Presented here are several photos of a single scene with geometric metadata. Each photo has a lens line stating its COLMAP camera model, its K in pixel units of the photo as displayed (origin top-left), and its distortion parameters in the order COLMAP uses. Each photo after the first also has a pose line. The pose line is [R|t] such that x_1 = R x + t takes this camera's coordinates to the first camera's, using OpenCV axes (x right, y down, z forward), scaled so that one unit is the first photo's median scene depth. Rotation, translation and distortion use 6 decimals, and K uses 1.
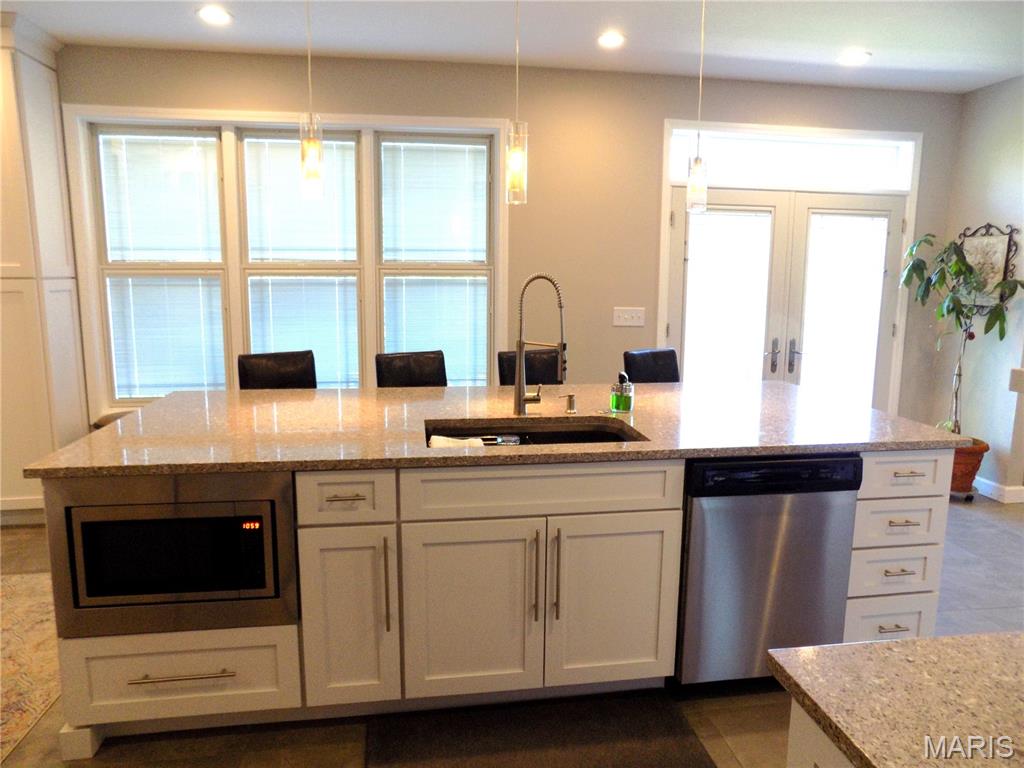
lens RADIAL K [[691.6, 0, 496.6], [0, 691.6, 373.7], [0, 0, 1]] dist [-0.068686, 0.063234]
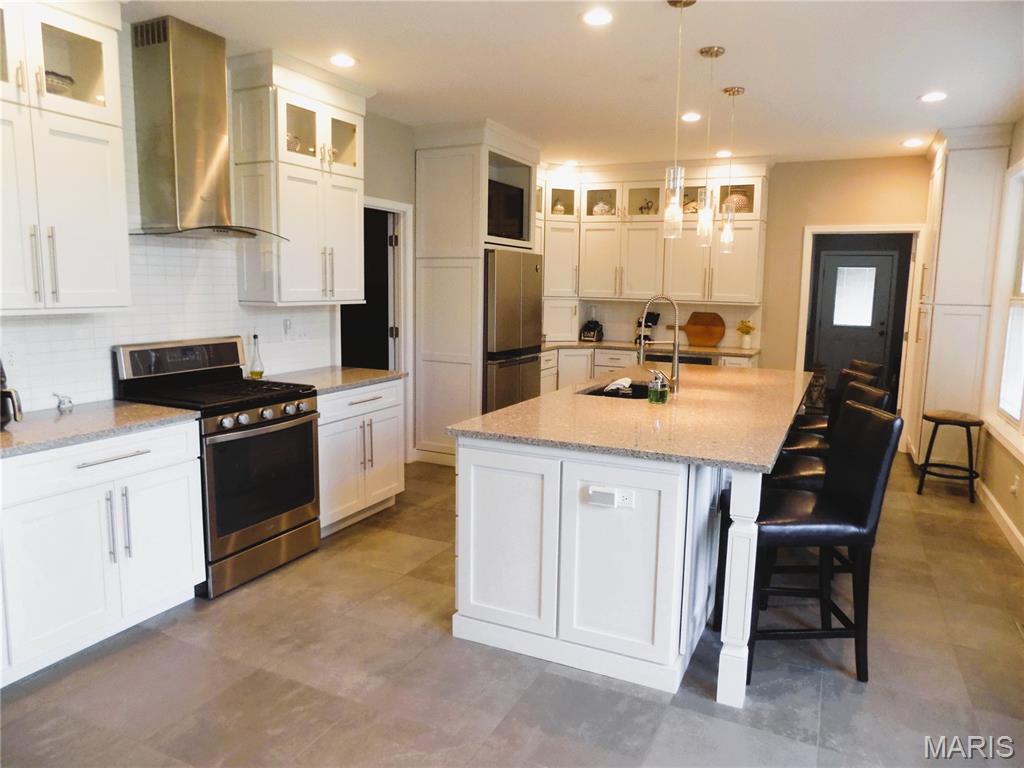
lens RADIAL K [[691.6, 0, 517.3], [0, 691.6, 373.5], [0, 0, 1]] dist [-0.068686, 0.063234]
pose [[-0.567612, 0.088706, -0.818503, 0.851510], [-0.135477, 0.970562, 0.199136, -0.138198], [0.812073, 0.223921, -0.538885, 0.902122]]
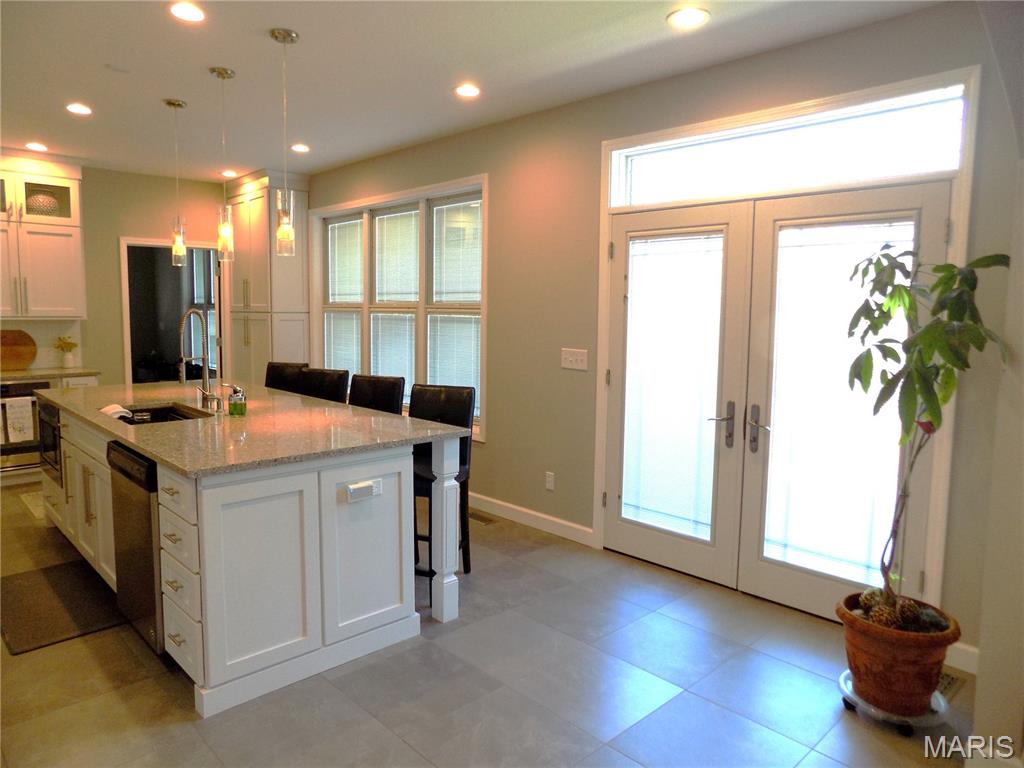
lens RADIAL K [[691.6, 0, 519.1], [0, 691.6, 371.9], [0, 0, 1]] dist [-0.068686, 0.063234]
pose [[0.575943, 0.074425, -0.814095, 0.939524], [-0.119644, 0.992798, 0.006118, -0.064617], [0.808687, 0.093878, 0.580700, 0.416643]]
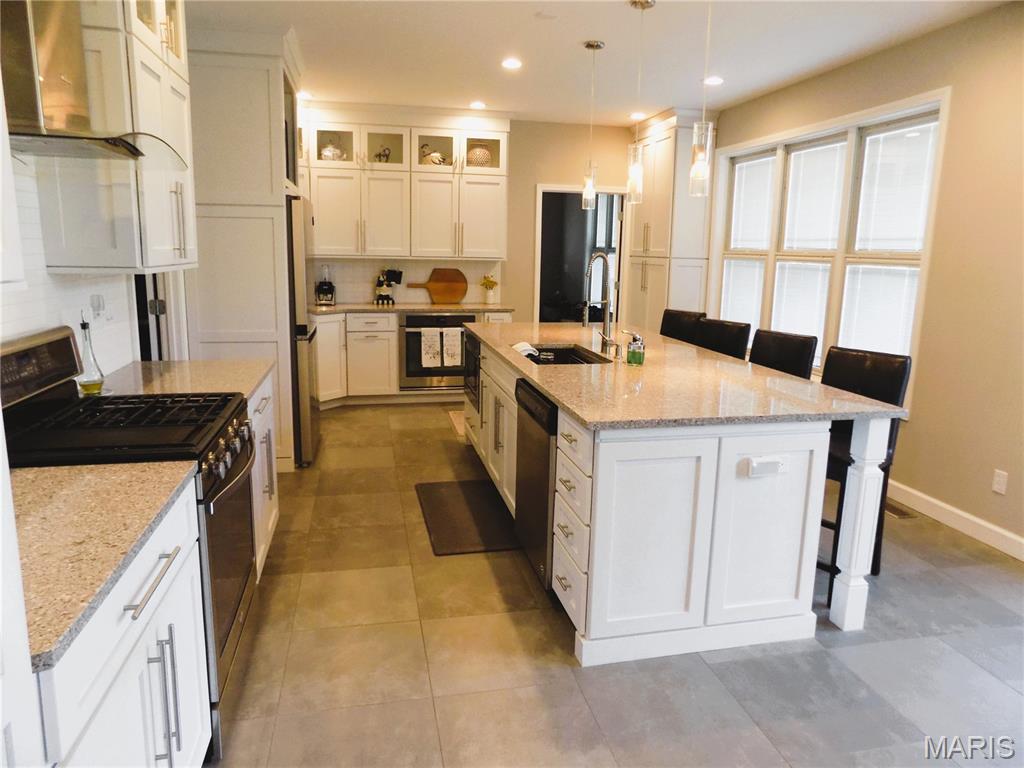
lens RADIAL K [[691.6, 0, 515.4], [0, 691.6, 371.1], [0, 0, 1]] dist [-0.068686, 0.063234]
pose [[0.061620, 0.170413, -0.983444, 0.866766], [-0.159320, 0.974362, 0.158857, -0.064889], [0.985302, 0.146894, 0.087190, 0.419355]]
